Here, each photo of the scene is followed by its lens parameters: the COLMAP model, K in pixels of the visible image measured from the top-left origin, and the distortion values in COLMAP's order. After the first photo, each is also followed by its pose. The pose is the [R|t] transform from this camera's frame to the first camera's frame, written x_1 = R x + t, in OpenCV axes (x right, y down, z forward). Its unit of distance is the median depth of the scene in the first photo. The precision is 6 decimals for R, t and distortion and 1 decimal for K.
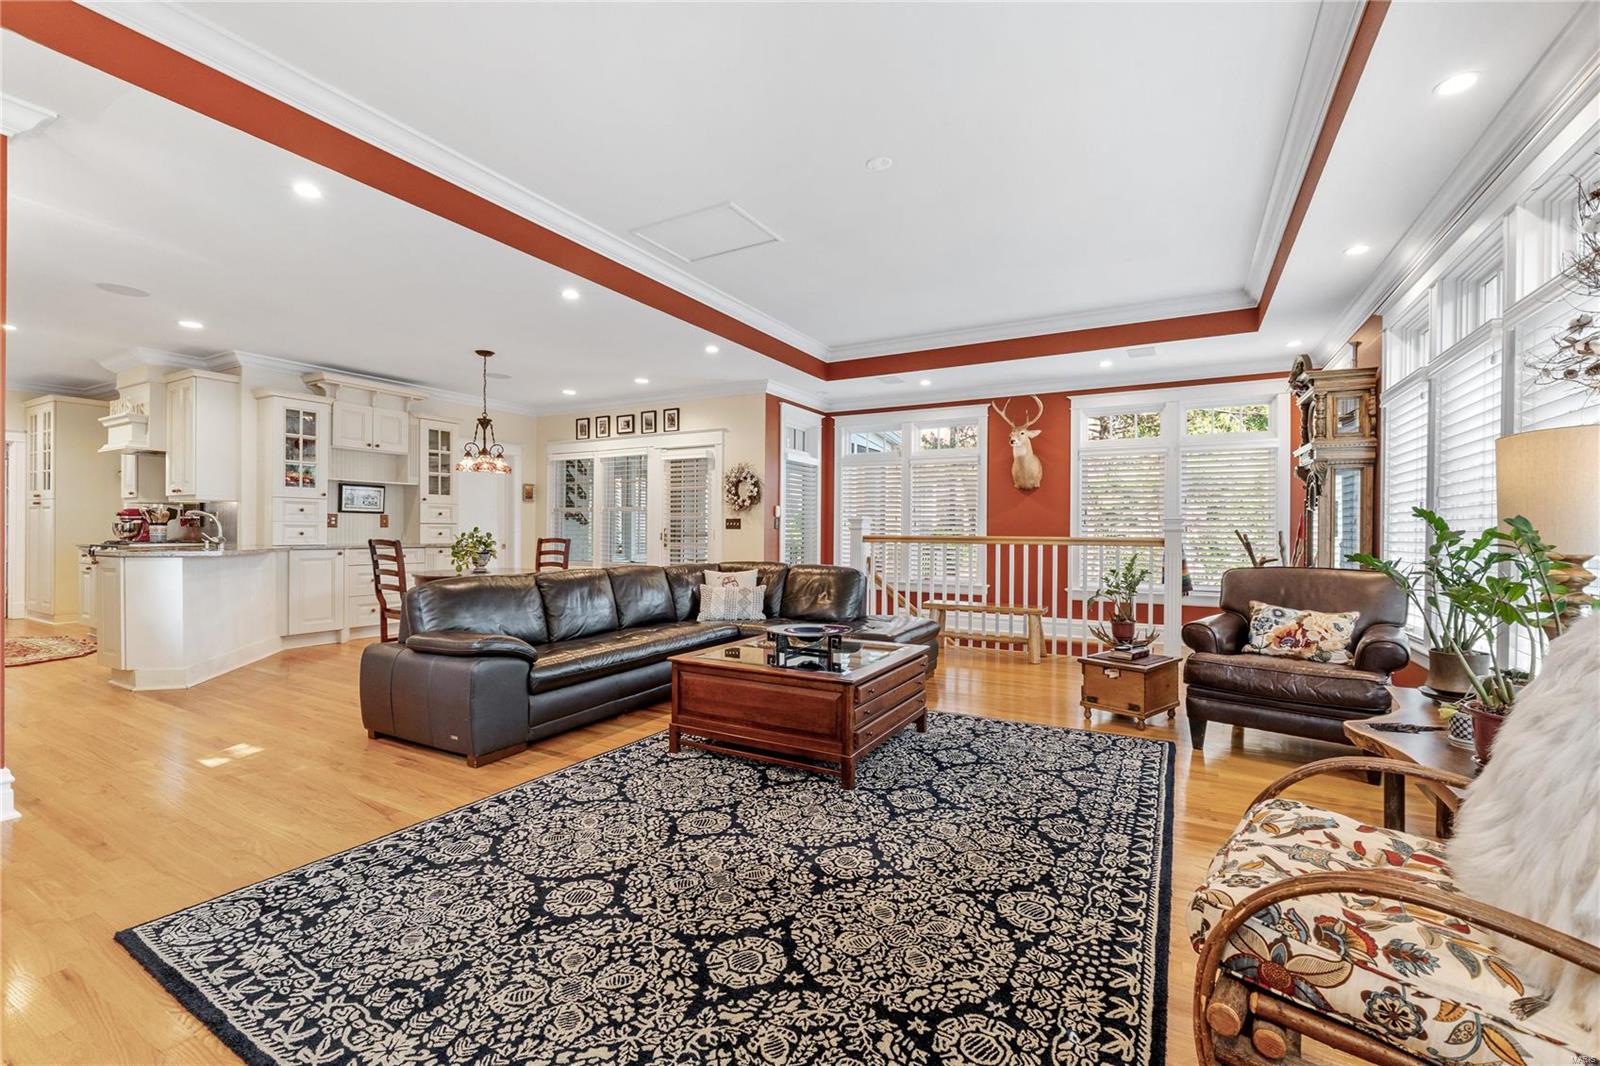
lens RADIAL K [[676.0, 0, 803.2], [0, 676.0, 532.7], [0, 0, 1]] dist [-0.010379, 0.000286]
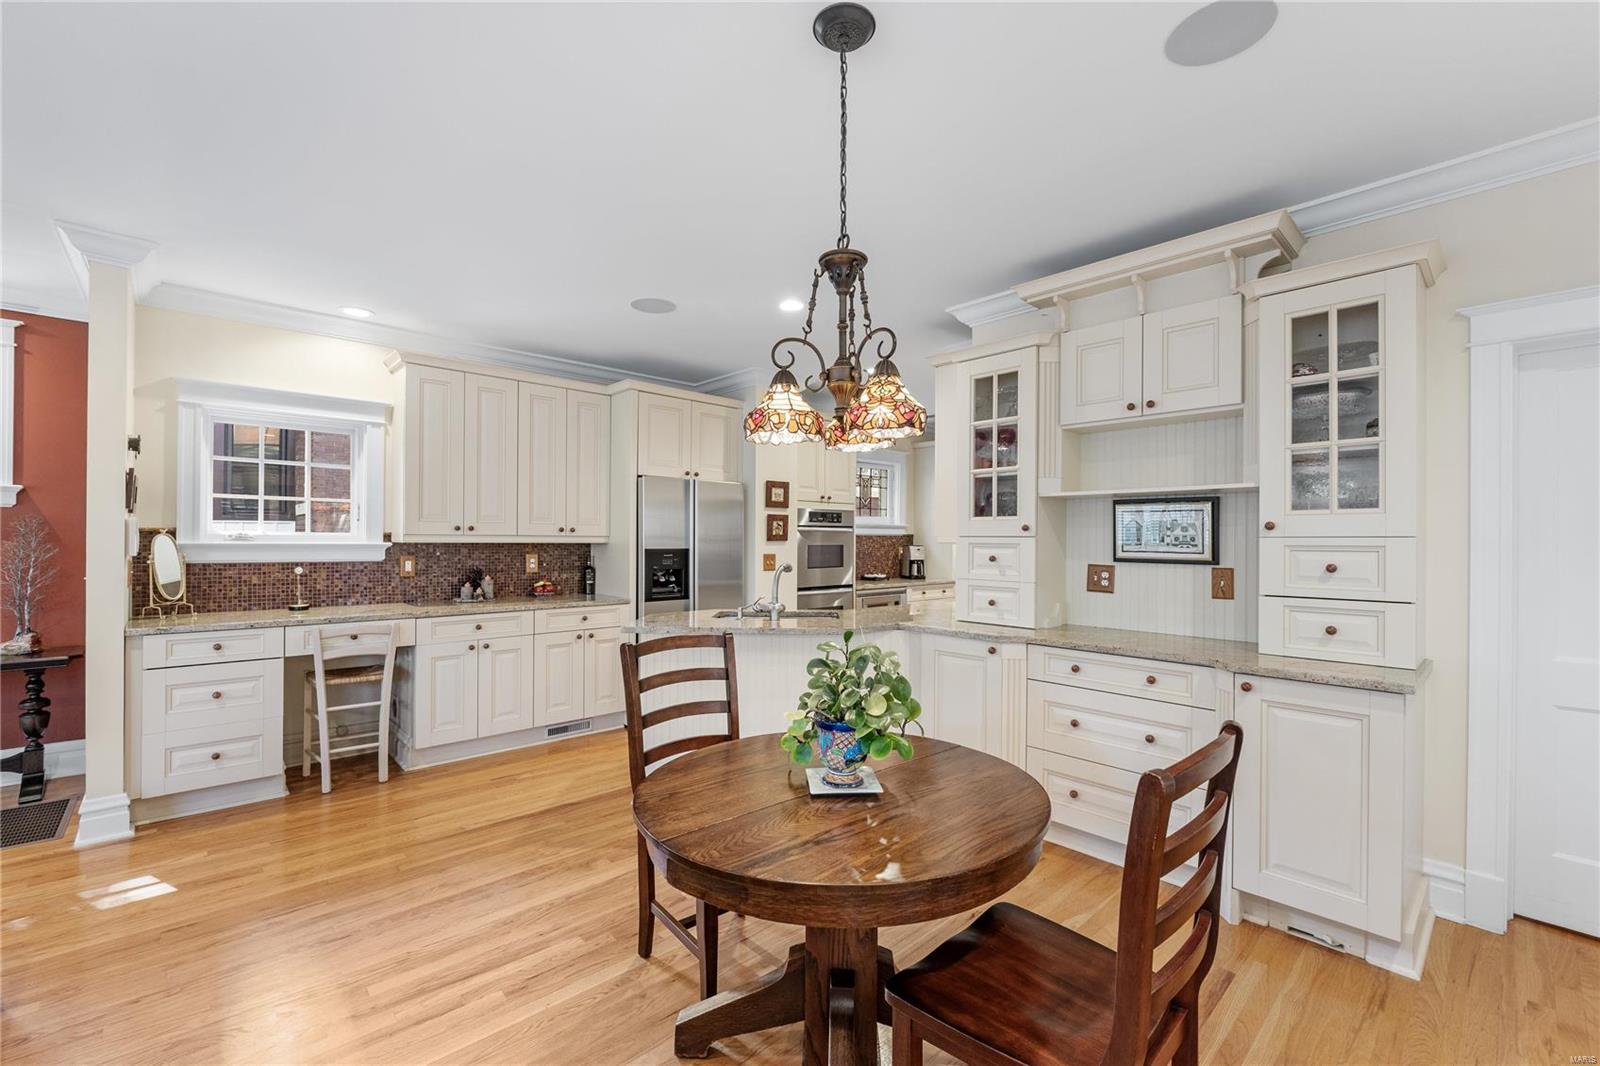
lens RADIAL K [[676.0, 0, 803.2], [0, 676.0, 532.7], [0, 0, 1]] dist [-0.010379, 0.000286]
pose [[-0.302869, -0.018144, -0.952859, -0.181709], [-0.009599, 0.999826, -0.015987, -0.043290], [0.952984, 0.004304, -0.302991, 0.986950]]
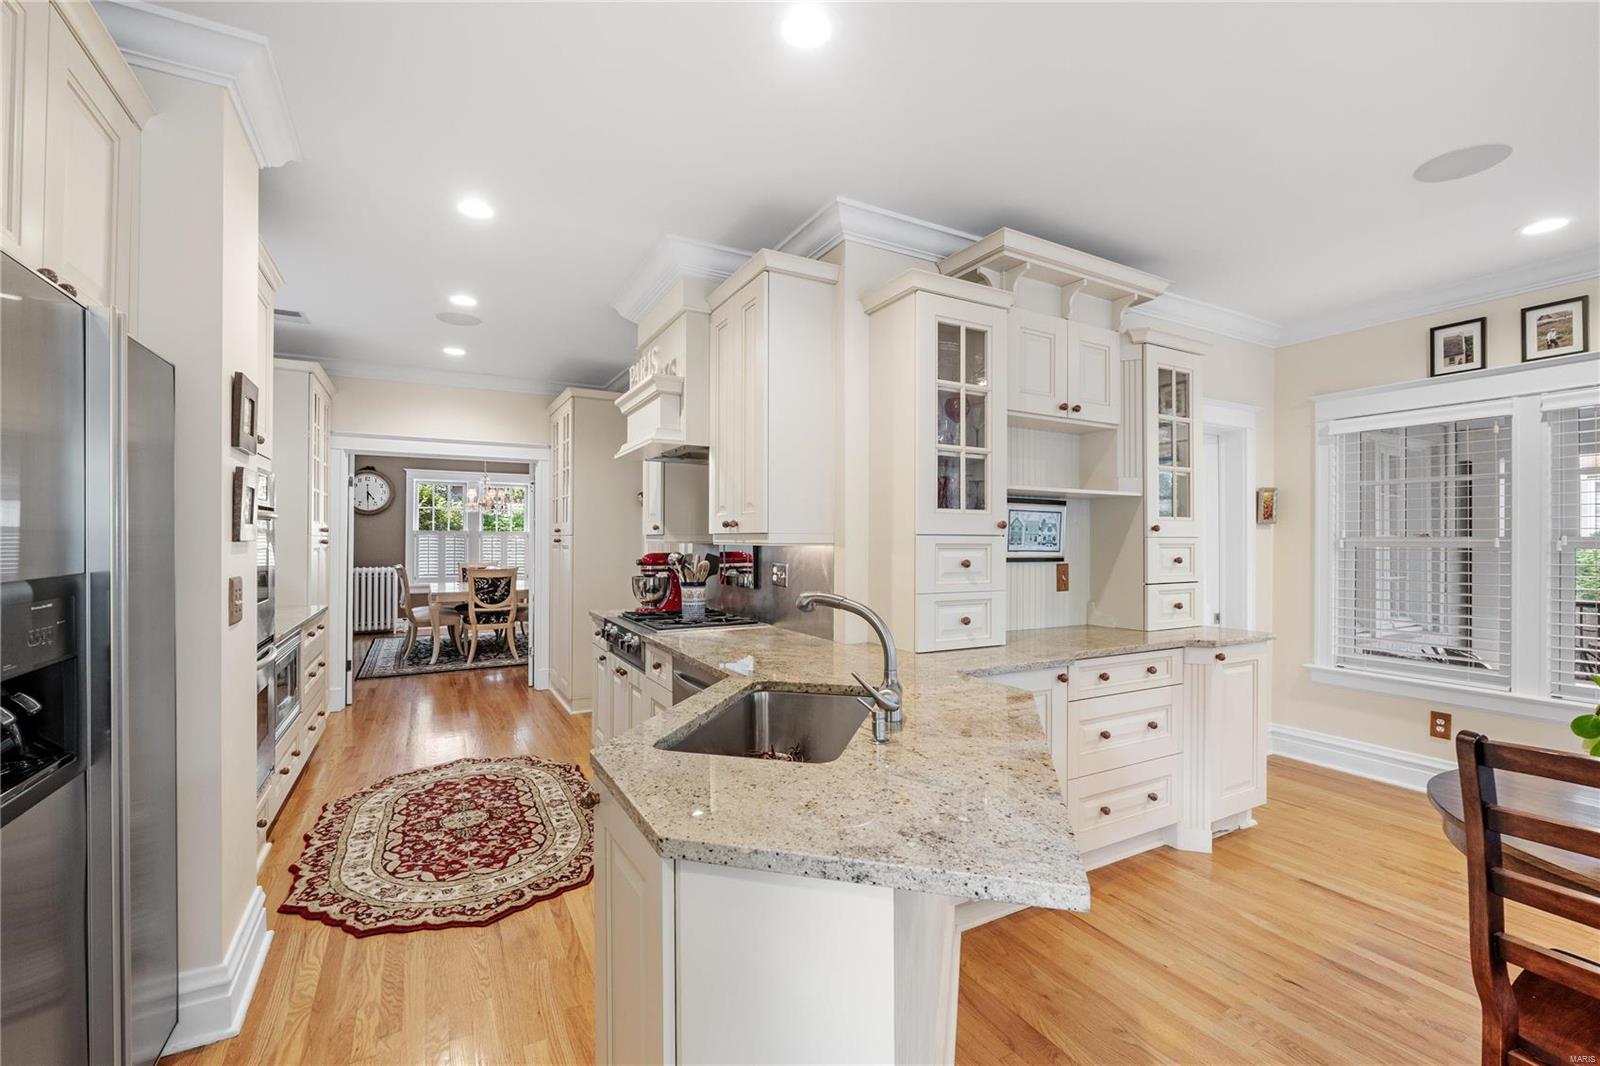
lens RADIAL K [[676.0, 0, 803.2], [0, 676.0, 532.7], [0, 0, 1]] dist [-0.010379, 0.000286]
pose [[0.850553, -0.010693, -0.525780, -0.593698], [0.002036, 0.999853, -0.017041, -0.044832], [0.525885, 0.013424, 0.850450, 0.574820]]
